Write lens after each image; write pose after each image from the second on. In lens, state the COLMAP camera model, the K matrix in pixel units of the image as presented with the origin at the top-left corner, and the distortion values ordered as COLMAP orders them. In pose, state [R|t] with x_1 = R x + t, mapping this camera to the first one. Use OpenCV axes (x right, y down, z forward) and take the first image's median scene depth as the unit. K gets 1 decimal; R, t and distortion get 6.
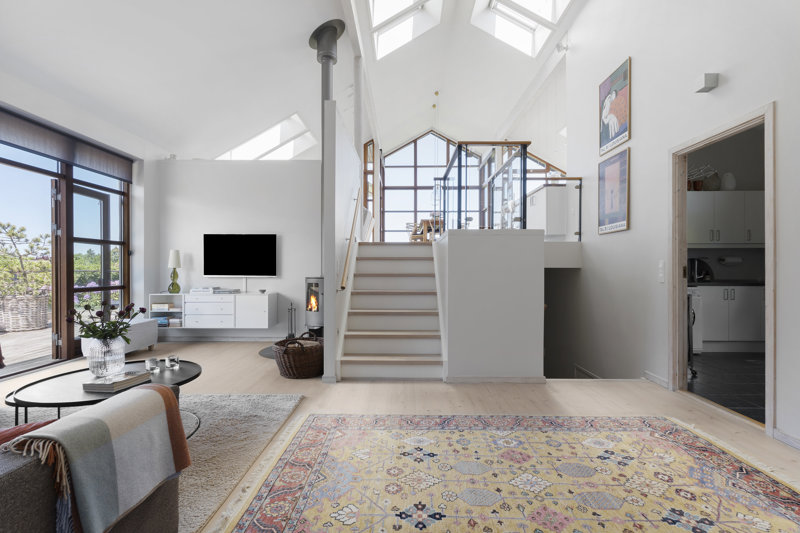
lens RADIAL K [[381.0, 0, 400.8], [0, 381.0, 267.5], [0, 0, 1]] dist [0.000408, -0.001344]
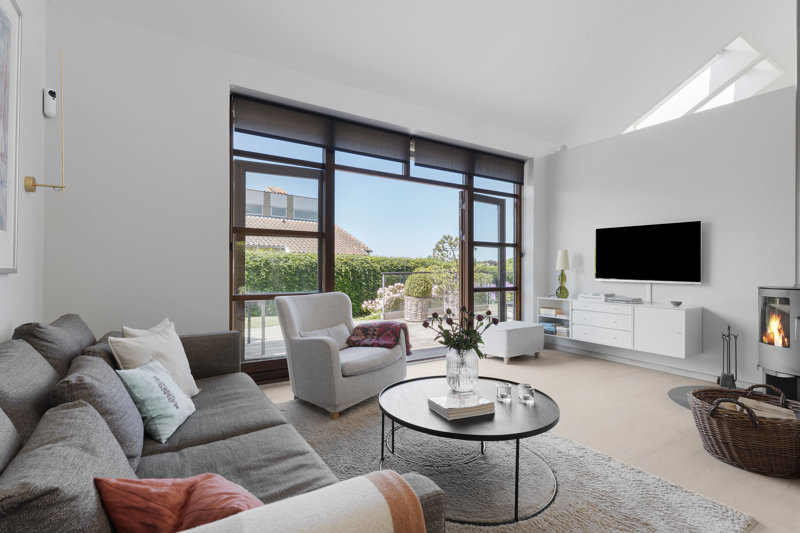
lens RADIAL K [[381.0, 0, 392.4], [0, 381.0, 267.9], [0, 0, 1]] dist [0.000408, -0.001344]
pose [[0.534103, 0.001305, -0.845418, -0.049410], [-0.004766, 0.999988, -0.001467, -0.000206], [0.845406, 0.004813, 0.534103, 0.184273]]
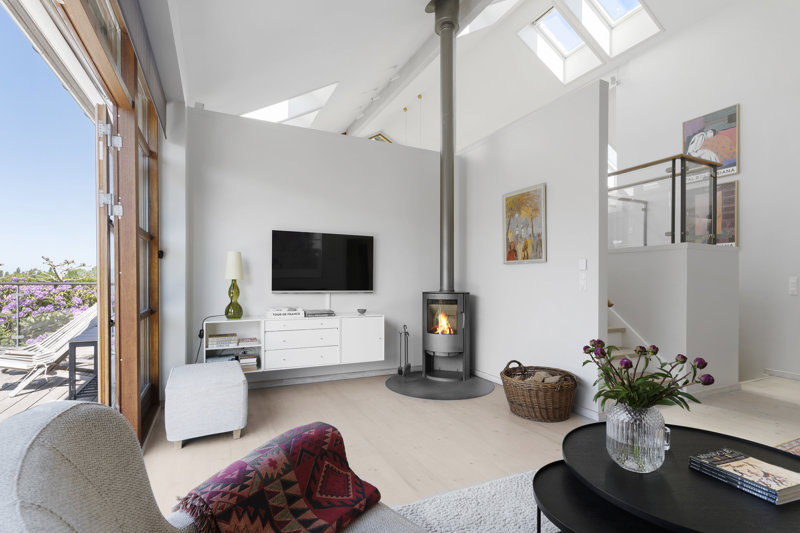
lens RADIAL K [[381.0, 0, 395.7], [0, 381.0, 277.5], [0, 0, 1]] dist [0.000408, -0.001344]
pose [[0.897815, 0.009043, 0.440280, -0.646582], [-0.006984, 0.999956, -0.006298, -0.000141], [-0.440318, 0.002579, 0.897838, 0.304850]]
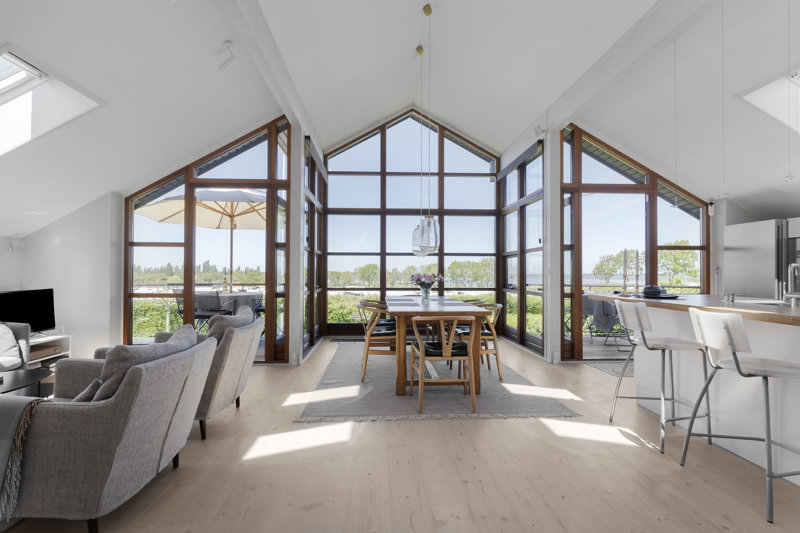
lens RADIAL K [[381.0, 0, 400.9], [0, 381.0, 266.9], [0, 0, 1]] dist [0.000408, -0.001344]
pose [[0.997752, 0.003279, 0.066940, 0.060735], [-0.001966, 0.999805, -0.019672, -0.260861], [-0.066991, 0.019496, 0.997563, 0.984886]]
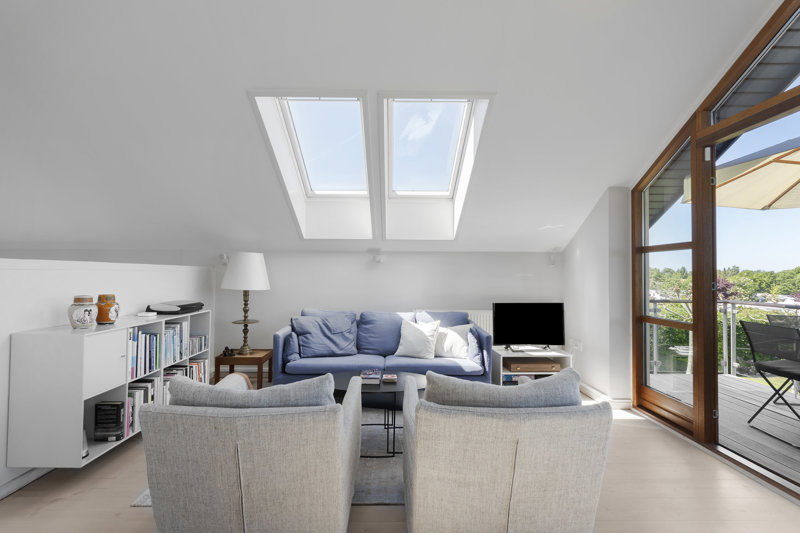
lens RADIAL K [[381.0, 0, 398.5], [0, 381.0, 267.3], [0, 0, 1]] dist [0.000408, -0.001344]
pose [[0.022986, -0.020727, -0.999521, 0.187242], [-0.007827, 0.999751, -0.020912, -0.290605], [0.999705, 0.008304, 0.022818, 1.658845]]
